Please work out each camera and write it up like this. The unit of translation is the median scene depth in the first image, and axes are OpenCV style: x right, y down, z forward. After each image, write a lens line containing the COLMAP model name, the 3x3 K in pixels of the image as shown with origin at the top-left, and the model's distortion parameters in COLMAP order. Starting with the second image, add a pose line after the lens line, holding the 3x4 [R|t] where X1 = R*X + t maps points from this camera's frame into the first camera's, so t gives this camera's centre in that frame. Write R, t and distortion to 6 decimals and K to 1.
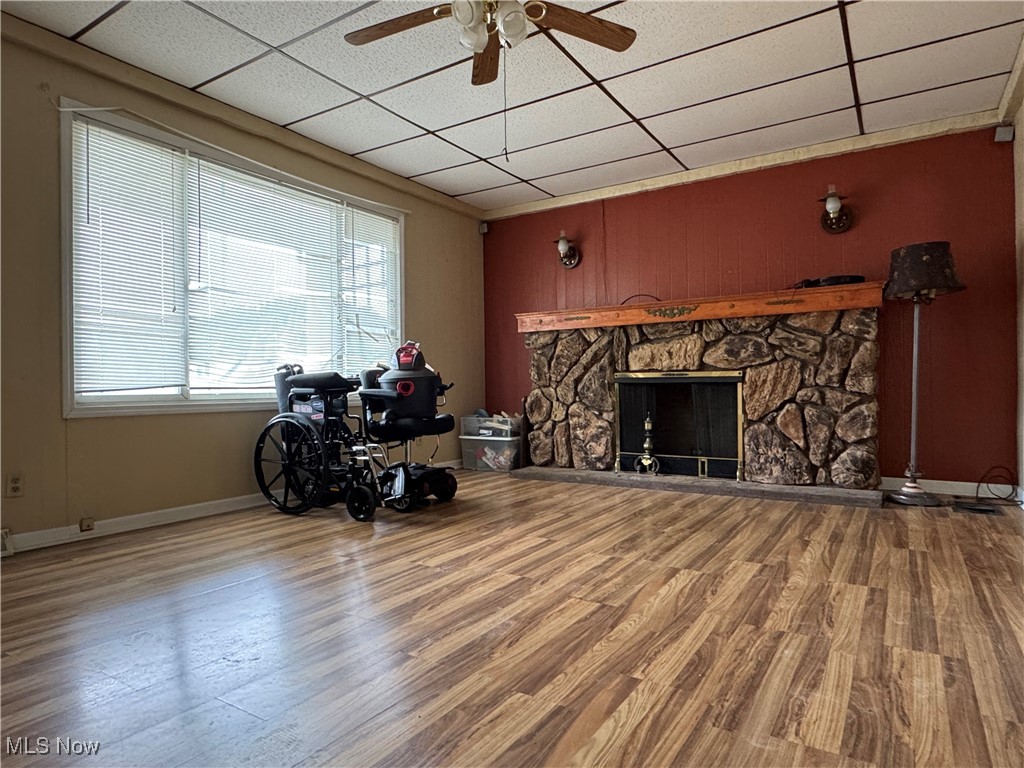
lens RADIAL K [[617.3, 0, 497.1], [0, 617.3, 387.3], [0, 0, 1]] dist [-0.004602, 0.000805]
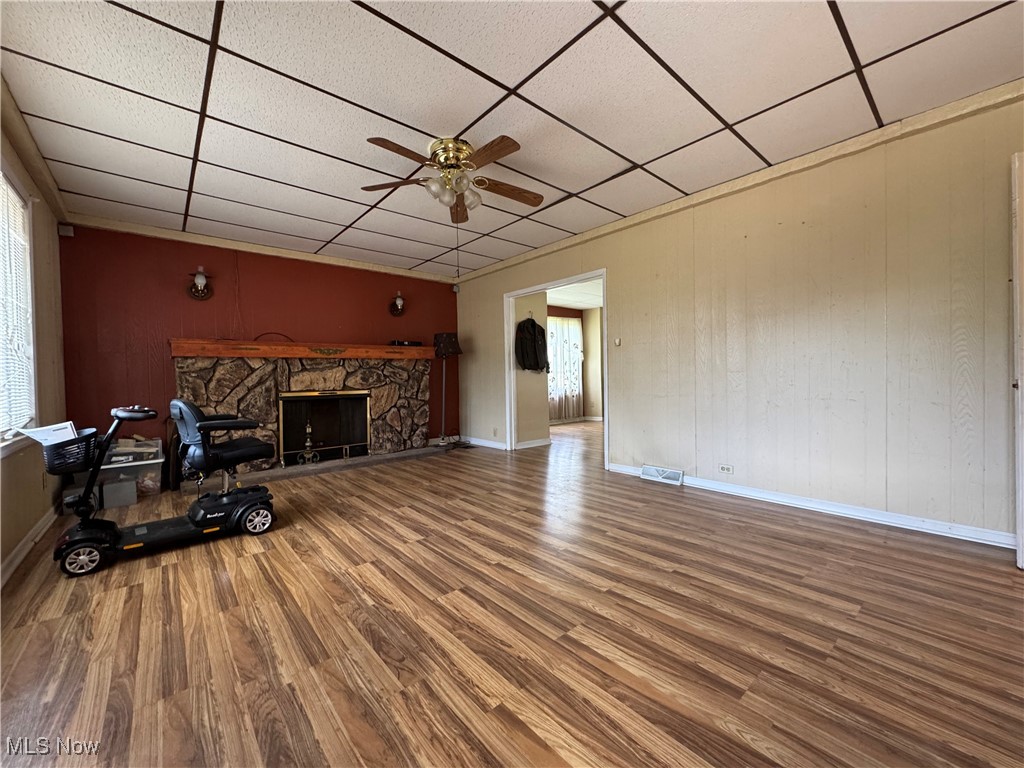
lens RADIAL K [[410.9, 0, 520.3], [0, 410.9, 382.7], [0, 0, 1]] dist [-0.001634, -0.000552]
pose [[0.258761, -0.009212, 0.965897, -0.671709], [0.015412, 0.999867, 0.005407, -0.053903], [-0.965818, 0.013487, 0.258869, 0.359450]]
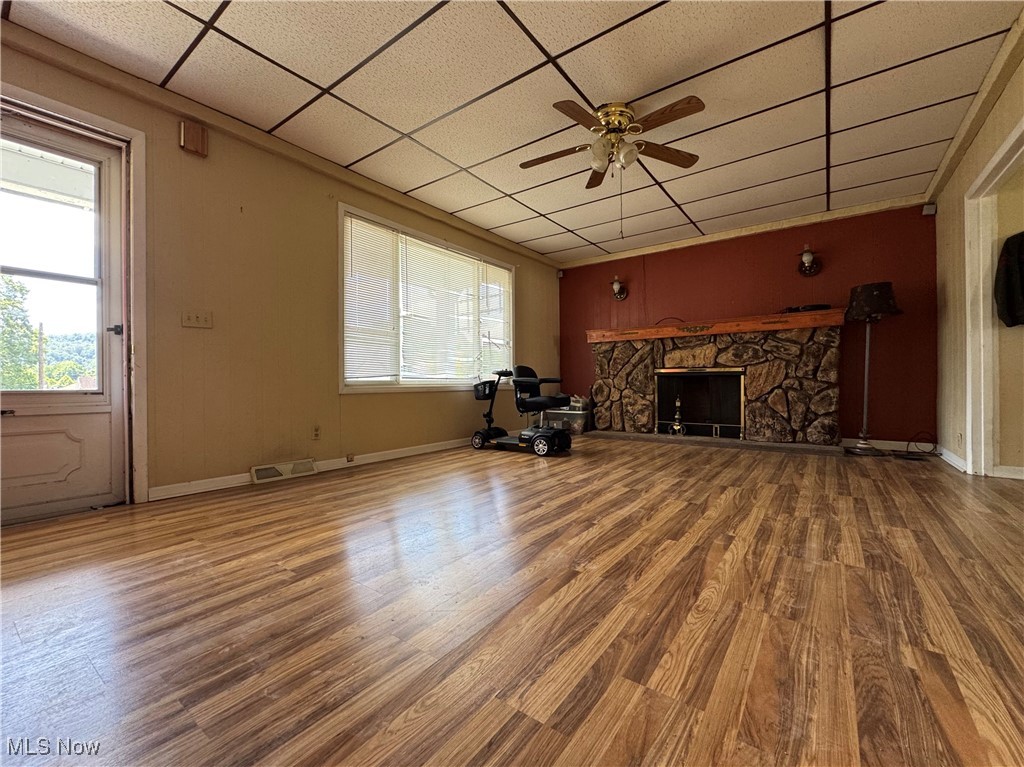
lens RADIAL K [[433.3, 0, 503.7], [0, 433.3, 383.8], [0, 0, 1]] dist [-0.004134, -0.000442]
pose [[0.998054, 0.003886, -0.062230, -0.149032], [-0.003696, 0.999988, 0.003159, 0.014172], [0.062241, -0.002923, 0.998057, -0.119019]]
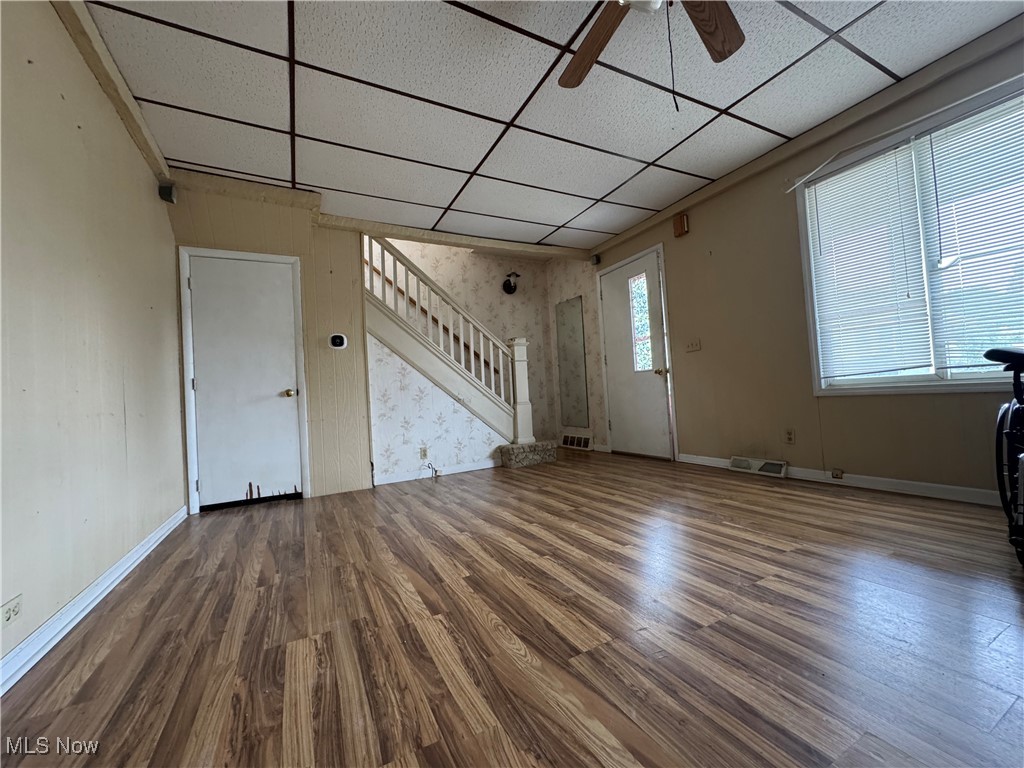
lens RADIAL K [[410.9, 0, 516.4], [0, 410.9, 383.9], [0, 0, 1]] dist [-0.001634, -0.000552]
pose [[-0.479366, 0.014383, -0.877497, 0.394085], [0.065365, 0.997674, -0.019355, -0.004685], [0.875178, -0.066636, -0.479191, 0.685254]]
